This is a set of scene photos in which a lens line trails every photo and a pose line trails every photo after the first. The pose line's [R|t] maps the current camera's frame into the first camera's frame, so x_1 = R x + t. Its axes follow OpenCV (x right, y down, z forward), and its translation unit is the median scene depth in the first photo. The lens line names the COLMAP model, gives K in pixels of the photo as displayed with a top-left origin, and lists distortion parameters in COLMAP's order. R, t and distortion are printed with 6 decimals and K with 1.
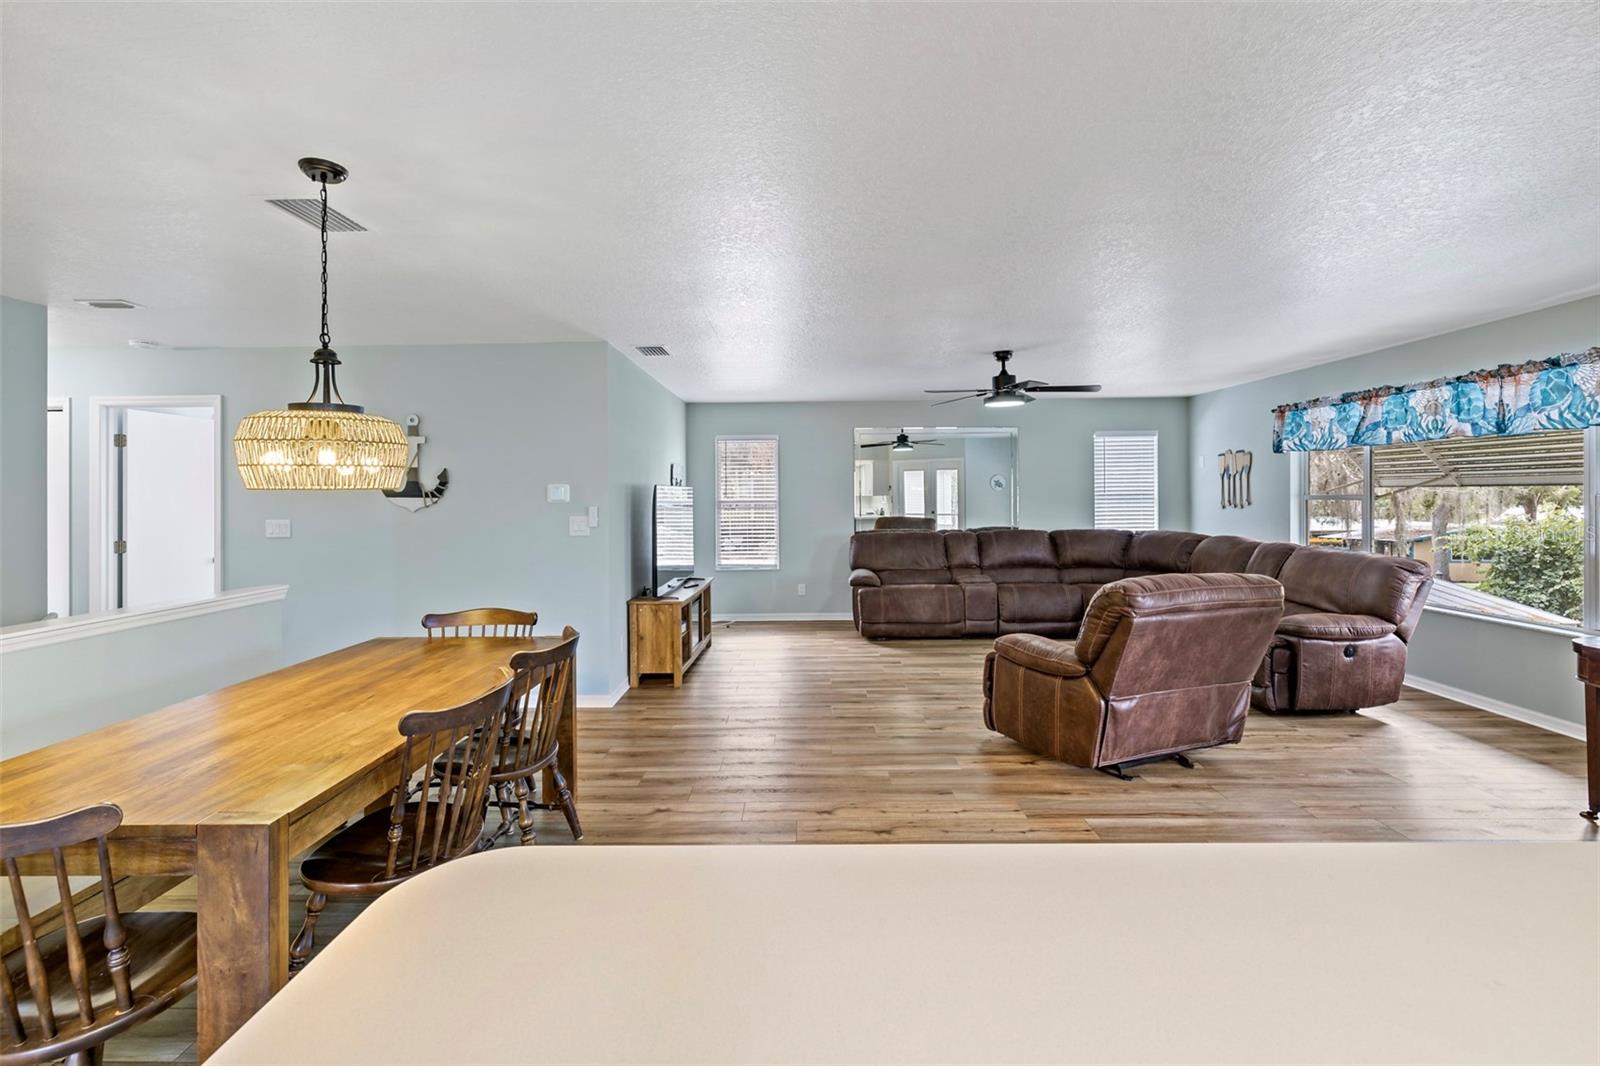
lens RADIAL K [[694.2, 0, 792.2], [0, 694.2, 495.5], [0, 0, 1]] dist [0.002670, 0.000252]
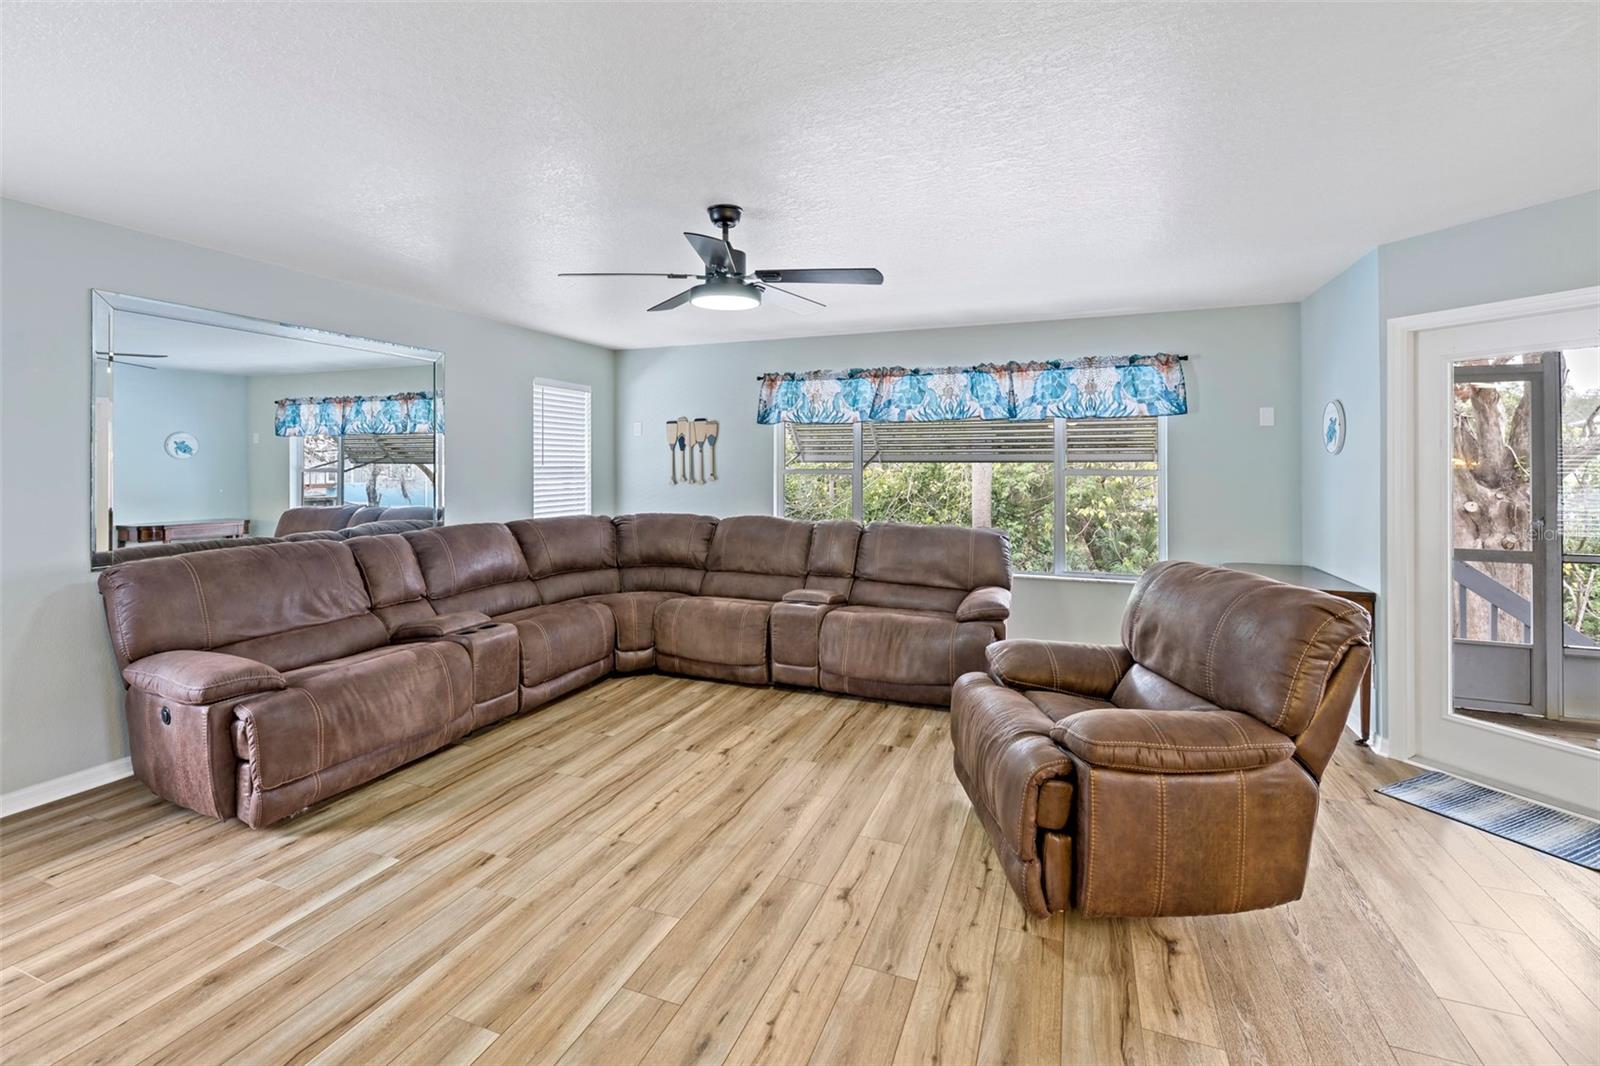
lens RADIAL K [[708.0, 0, 796.2], [0, 708.0, 464.1], [0, 0, 1]] dist [0.000925, 0.000758]
pose [[0.356825, 0.014277, 0.934062, -0.197017], [-0.003833, 0.999897, -0.013819, 0.006509], [-0.934163, 0.001350, 0.356843, 0.707661]]
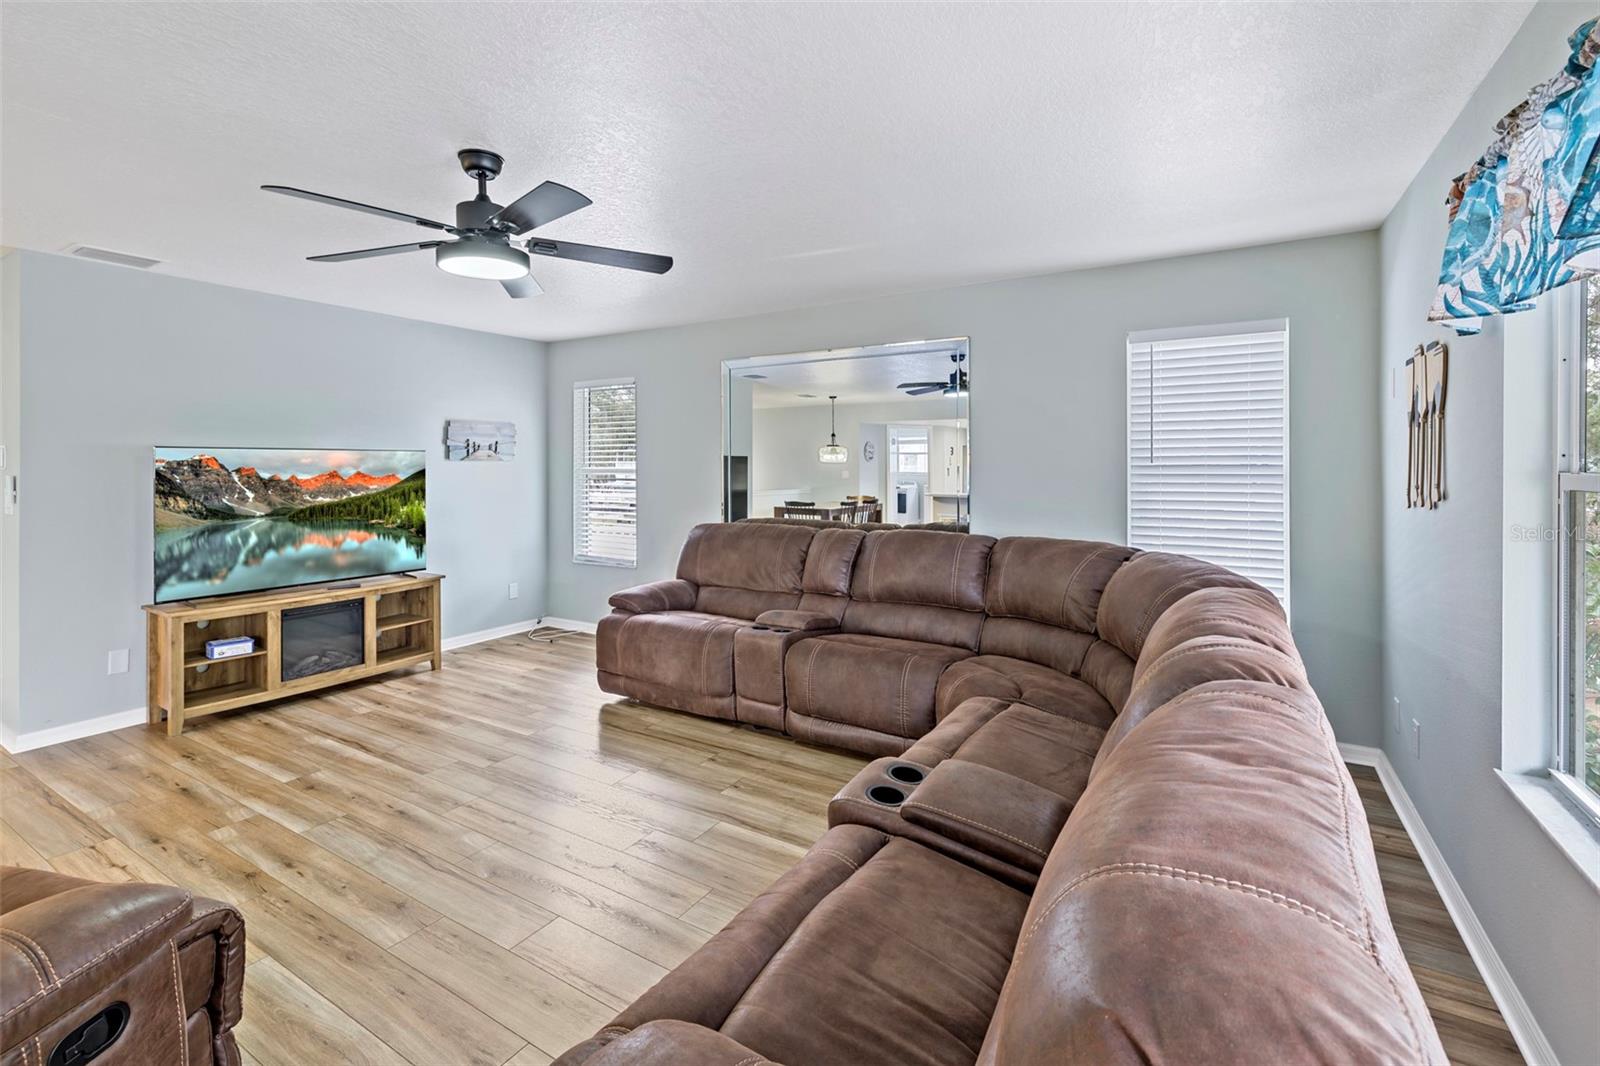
lens RADIAL K [[708.0, 0, 796.2], [0, 708.0, 464.1], [0, 0, 1]] dist [0.000925, 0.000758]
pose [[0.860000, 0.007339, -0.510242, 0.691682], [-0.007526, 0.999970, 0.001698, -0.002481], [0.510239, 0.002380, 0.860029, 0.664490]]
